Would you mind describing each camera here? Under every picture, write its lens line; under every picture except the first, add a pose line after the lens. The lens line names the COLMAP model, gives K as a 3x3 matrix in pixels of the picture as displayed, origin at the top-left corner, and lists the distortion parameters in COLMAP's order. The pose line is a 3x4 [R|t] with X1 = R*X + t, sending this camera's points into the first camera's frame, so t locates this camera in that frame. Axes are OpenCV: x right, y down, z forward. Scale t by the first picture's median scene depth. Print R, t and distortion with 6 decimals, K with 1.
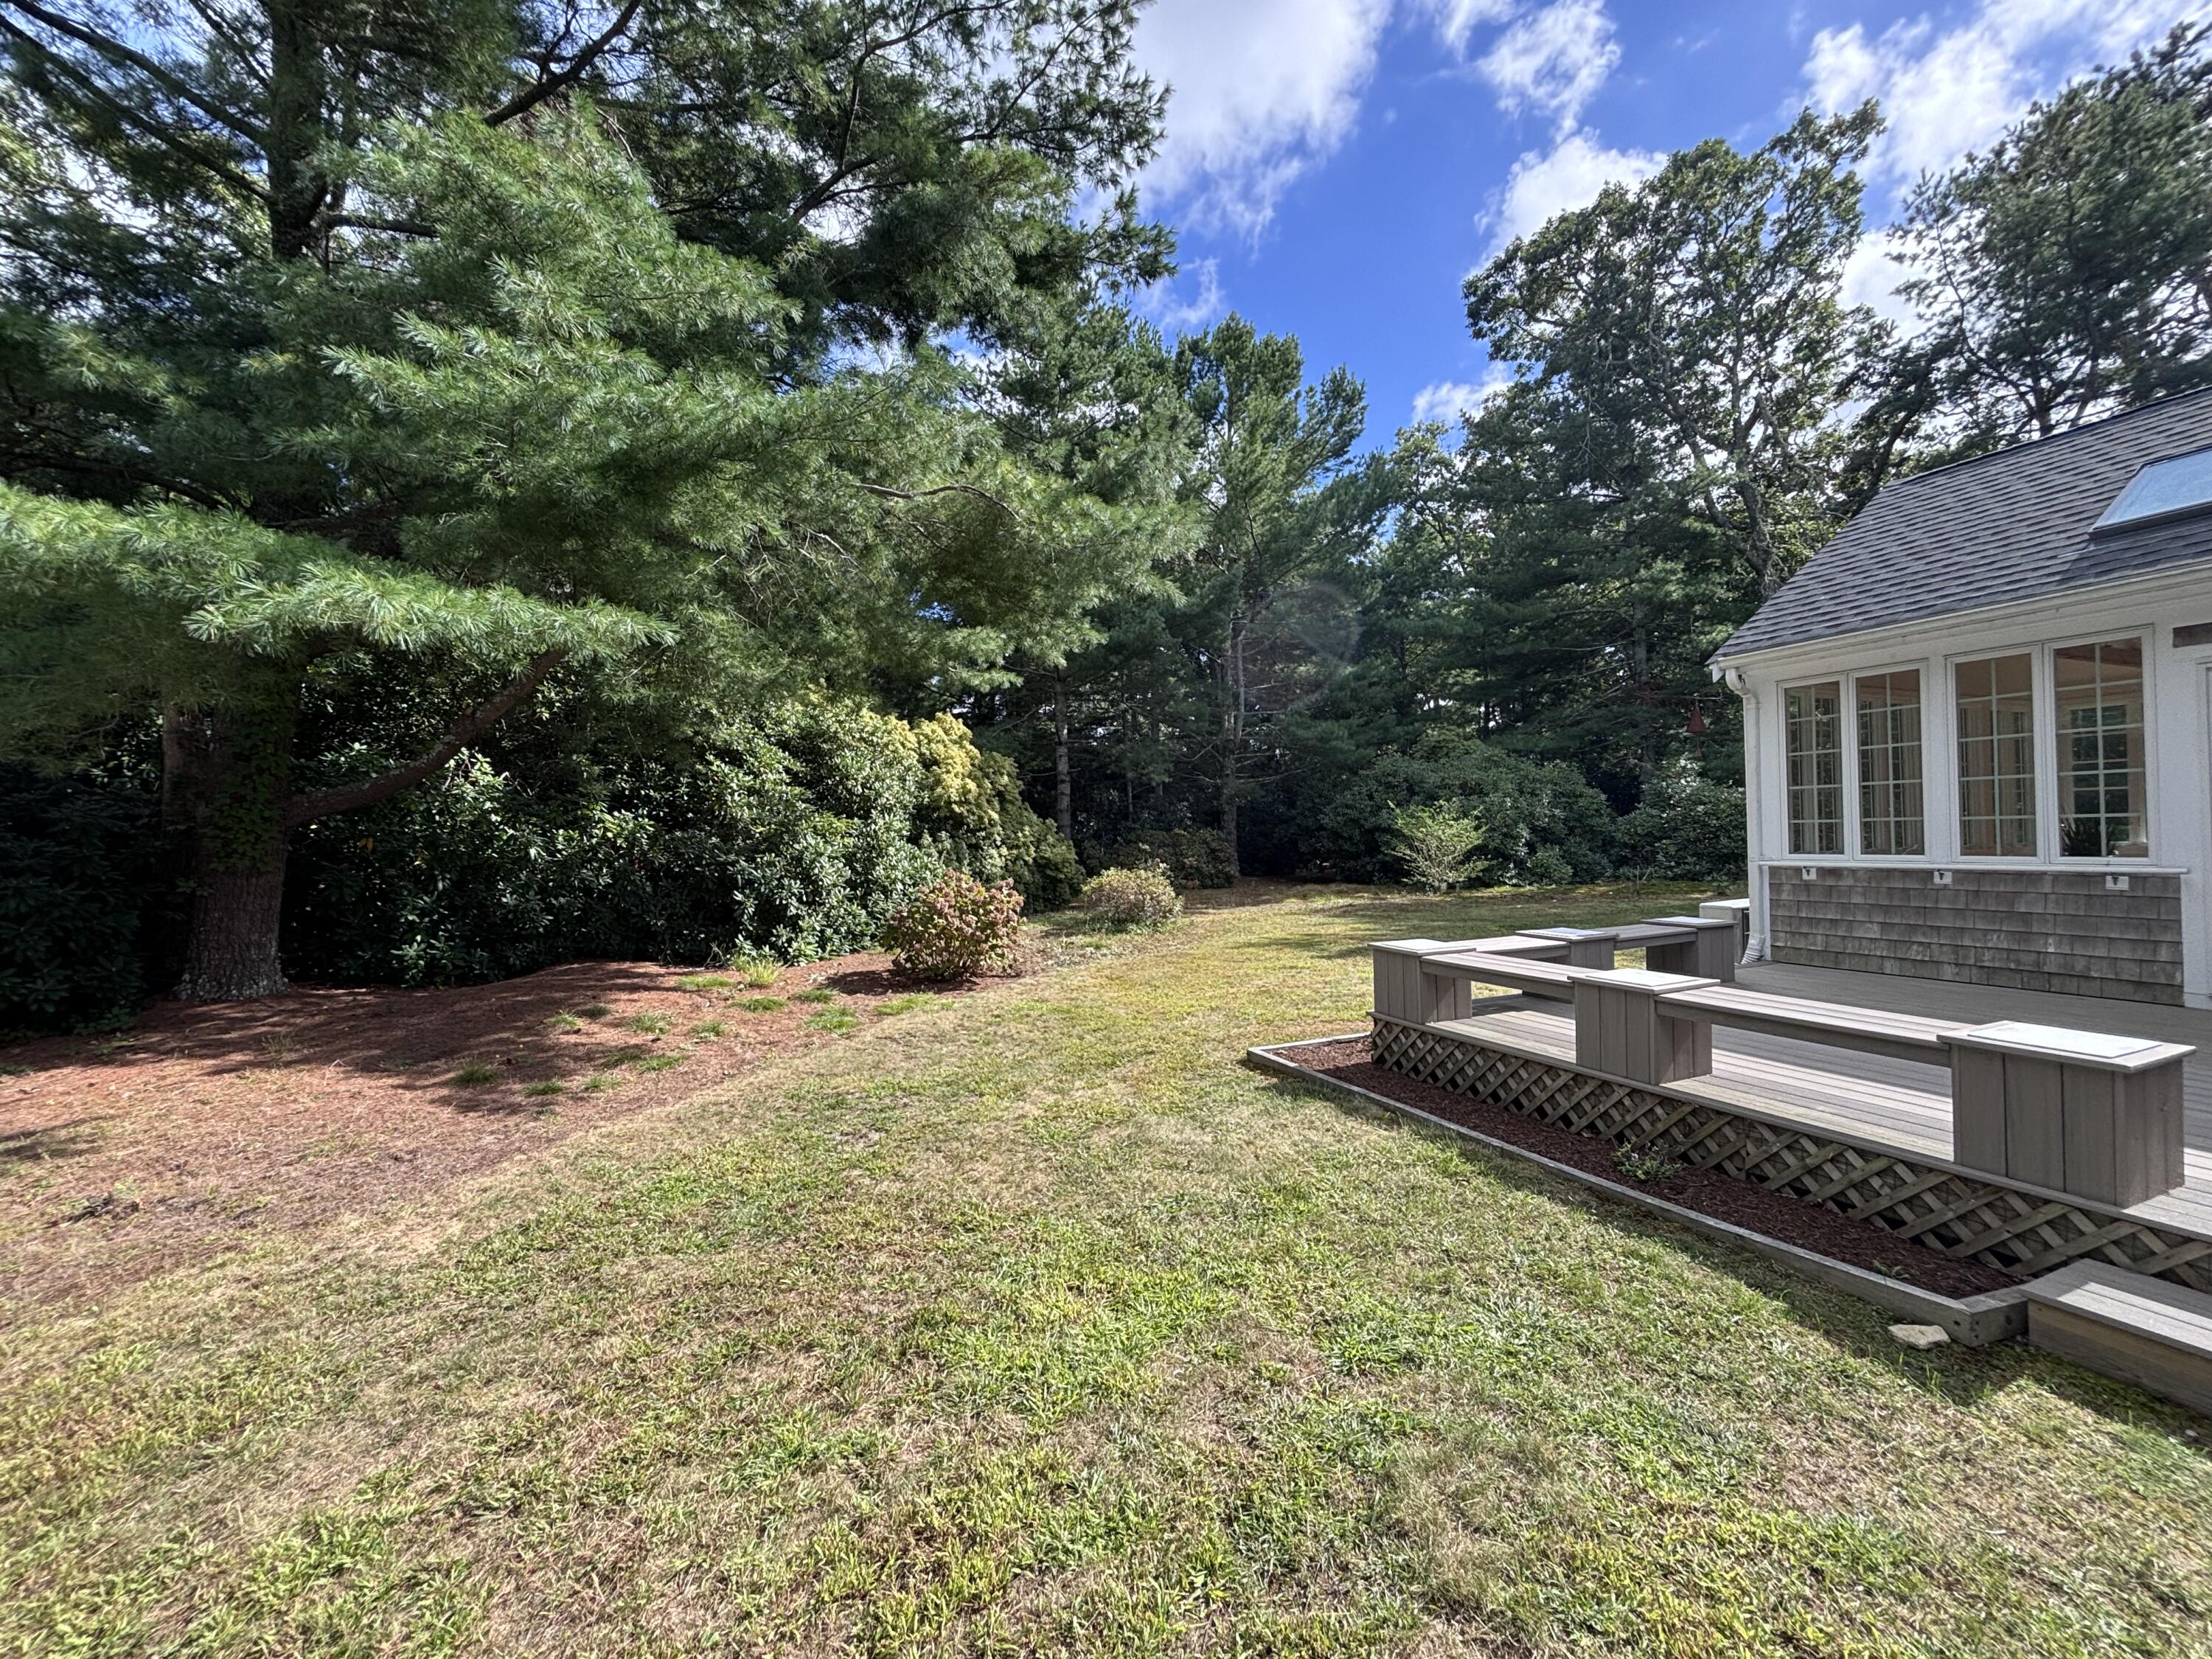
lens RADIAL K [[899.4, 0, 1106.2], [0, 899.4, 820.9], [0, 0, 1]] dist [-0.001035, 0.003282]
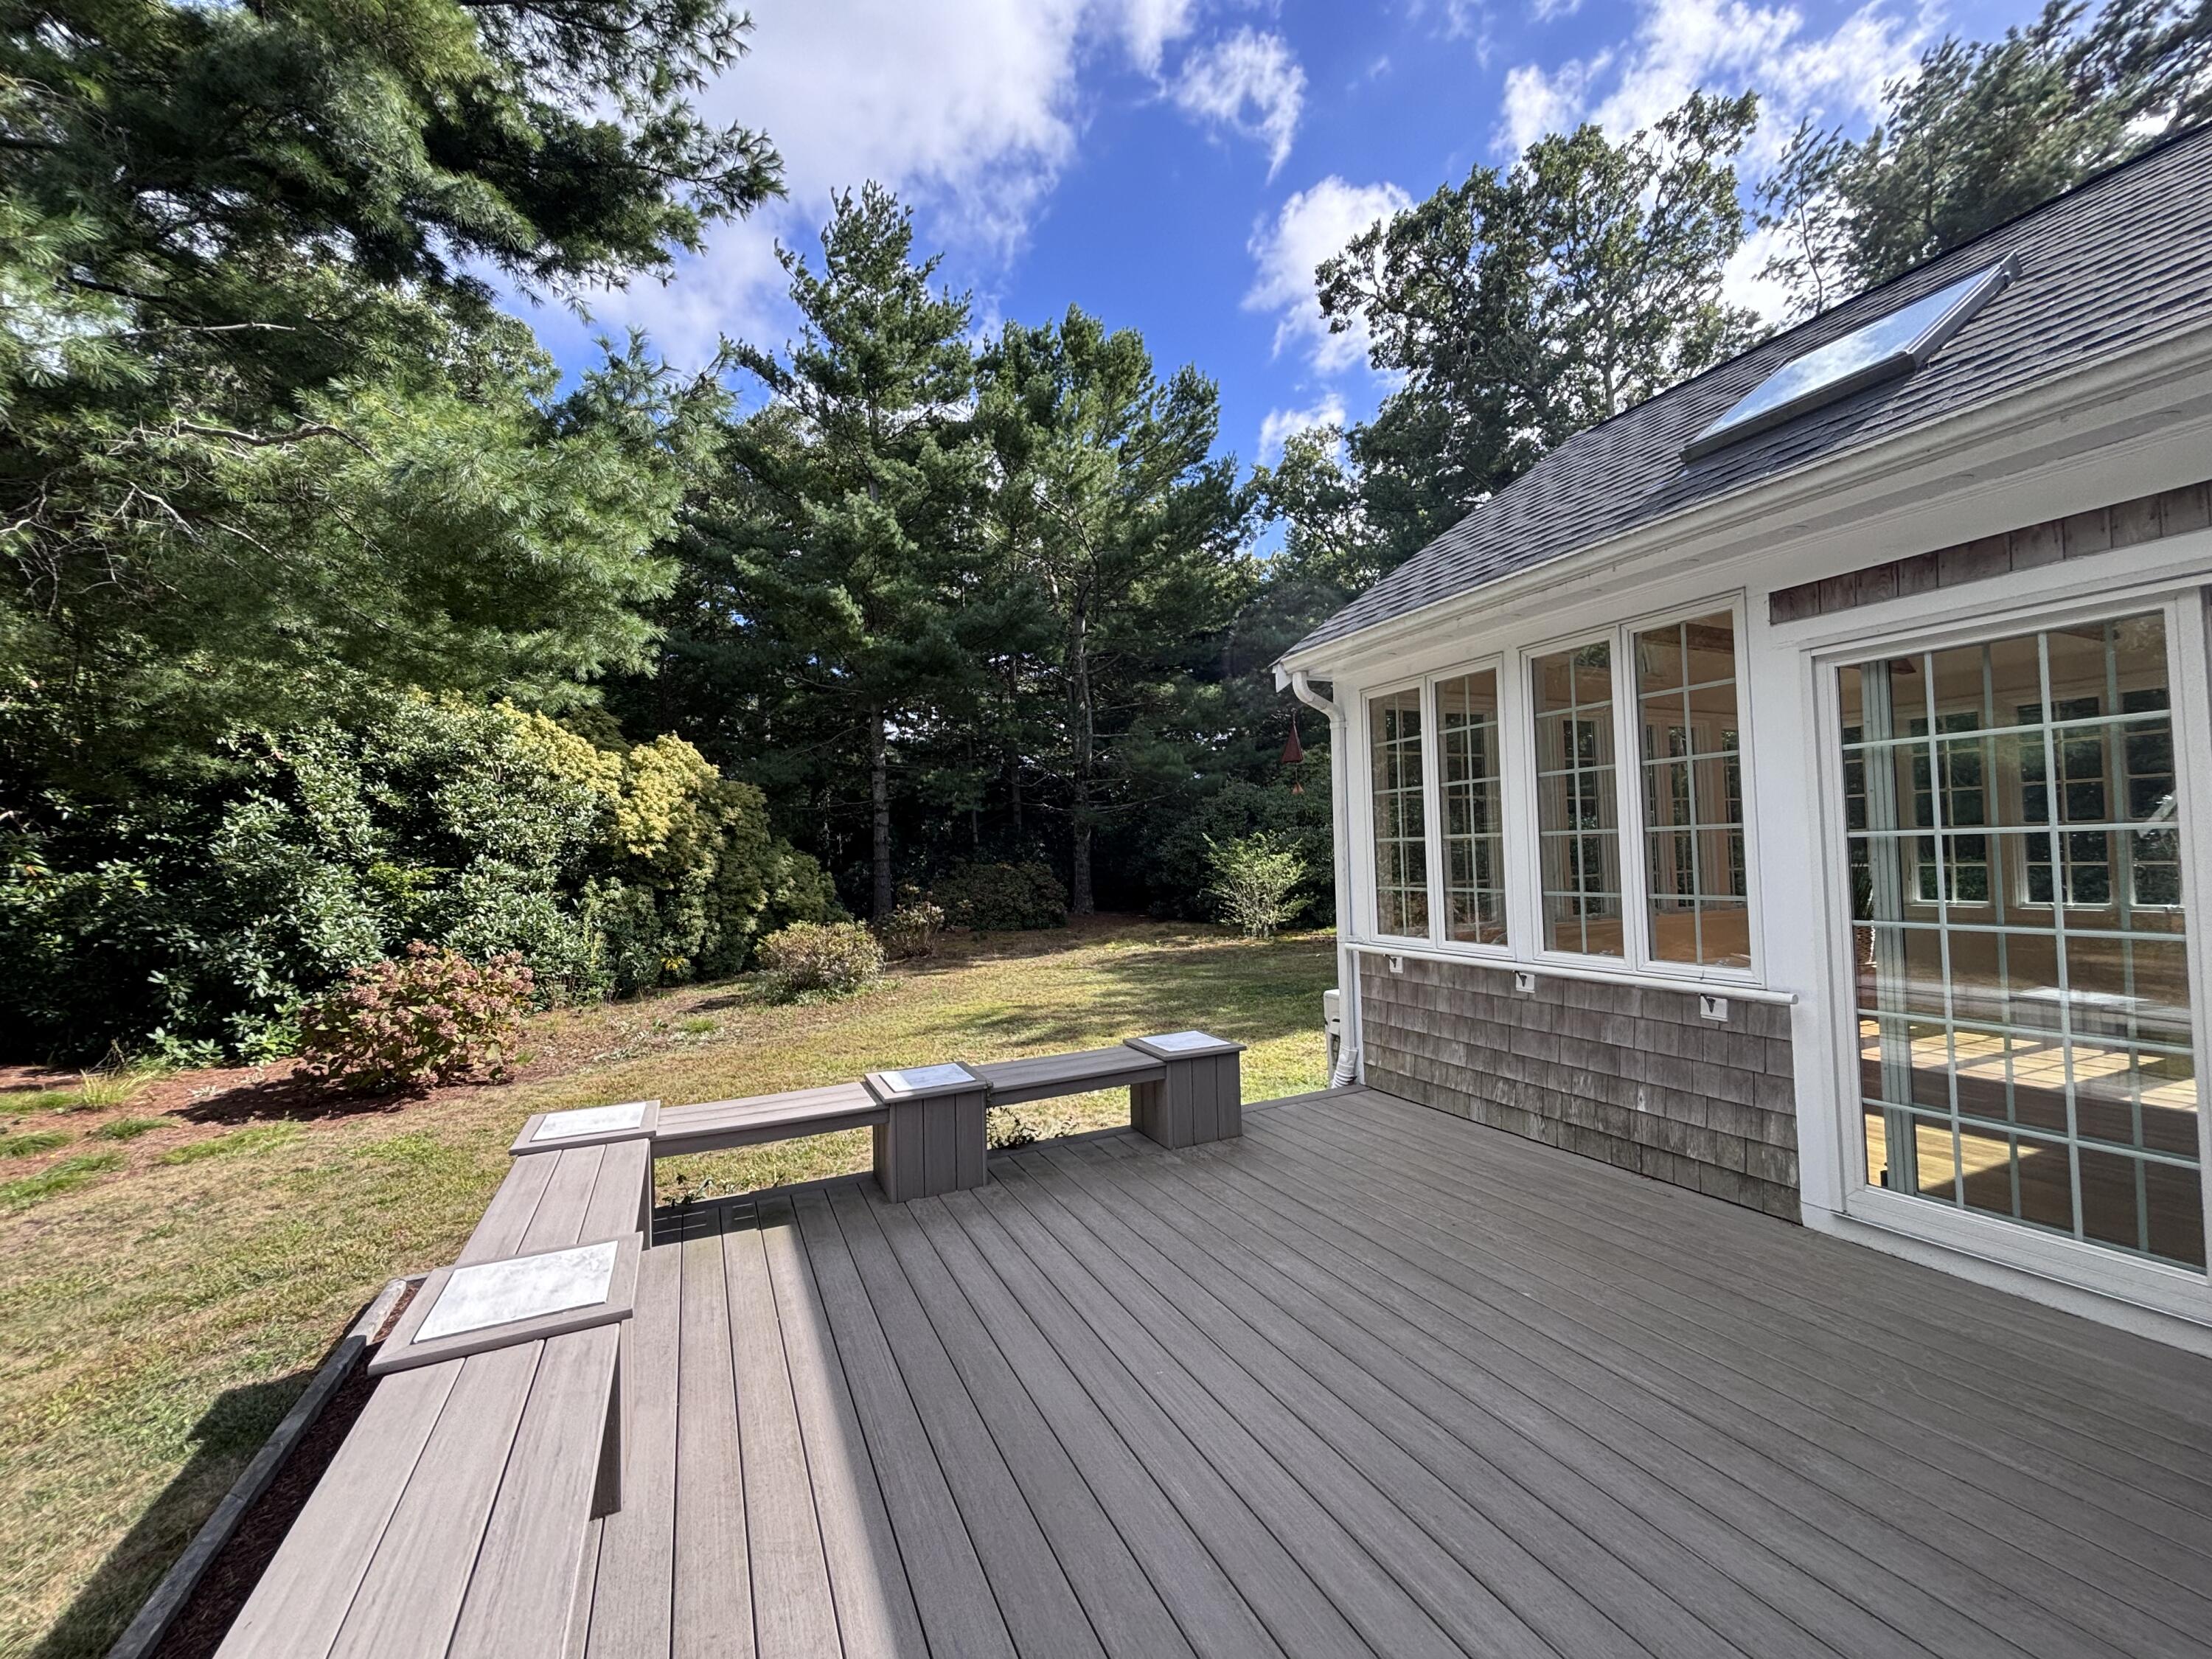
lens RADIAL K [[890.3, 0, 1106.0], [0, 890.3, 829.5], [0, 0, 1]] dist [-0.000348, 0.000530]
pose [[0.999763, -0.005612, 0.021038, 0.319682], [0.005938, 0.999862, -0.015485, -0.021613], [-0.020948, 0.015607, 0.999659, 0.184848]]
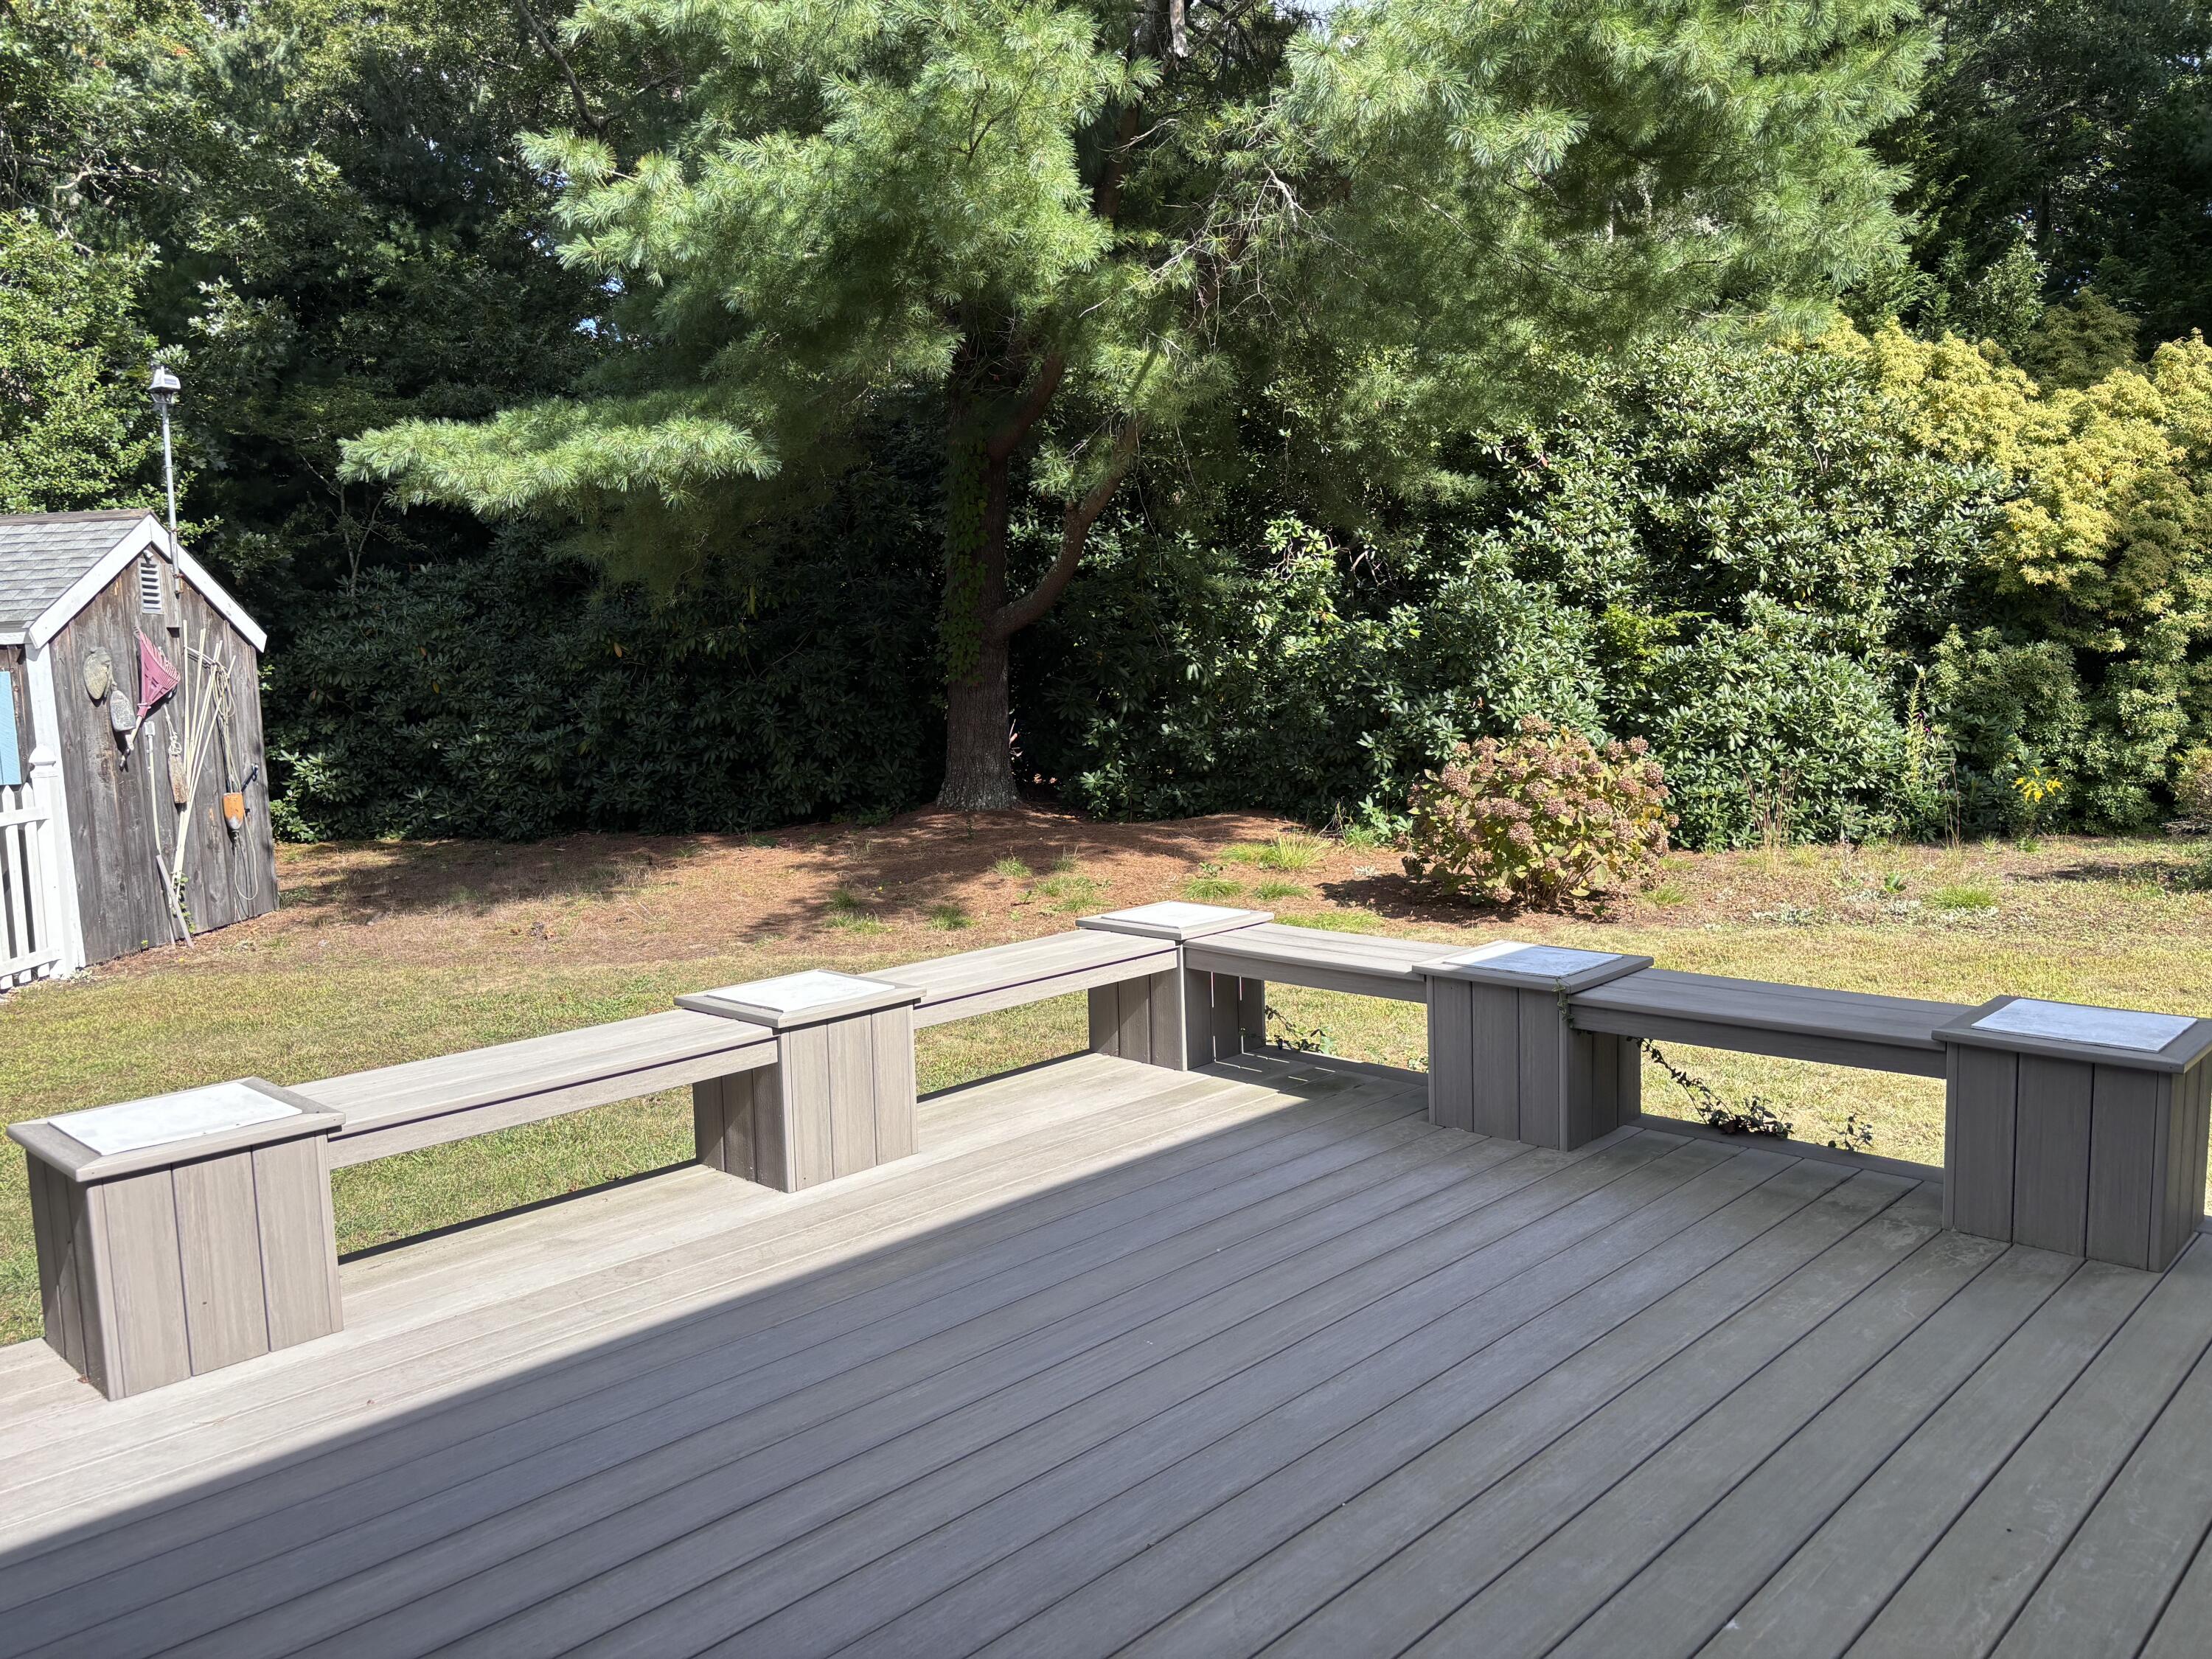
lens RADIAL K [[1674.0, 0, 1106.0], [0, 1674.0, 829.5], [0, 0, 1]] dist [0.022362, -0.007509]
pose [[0.385671, 0.109391, -0.916128, 0.557487], [0.031826, 0.990778, 0.131703, -0.017498], [0.922087, -0.079951, 0.378633, 0.283639]]
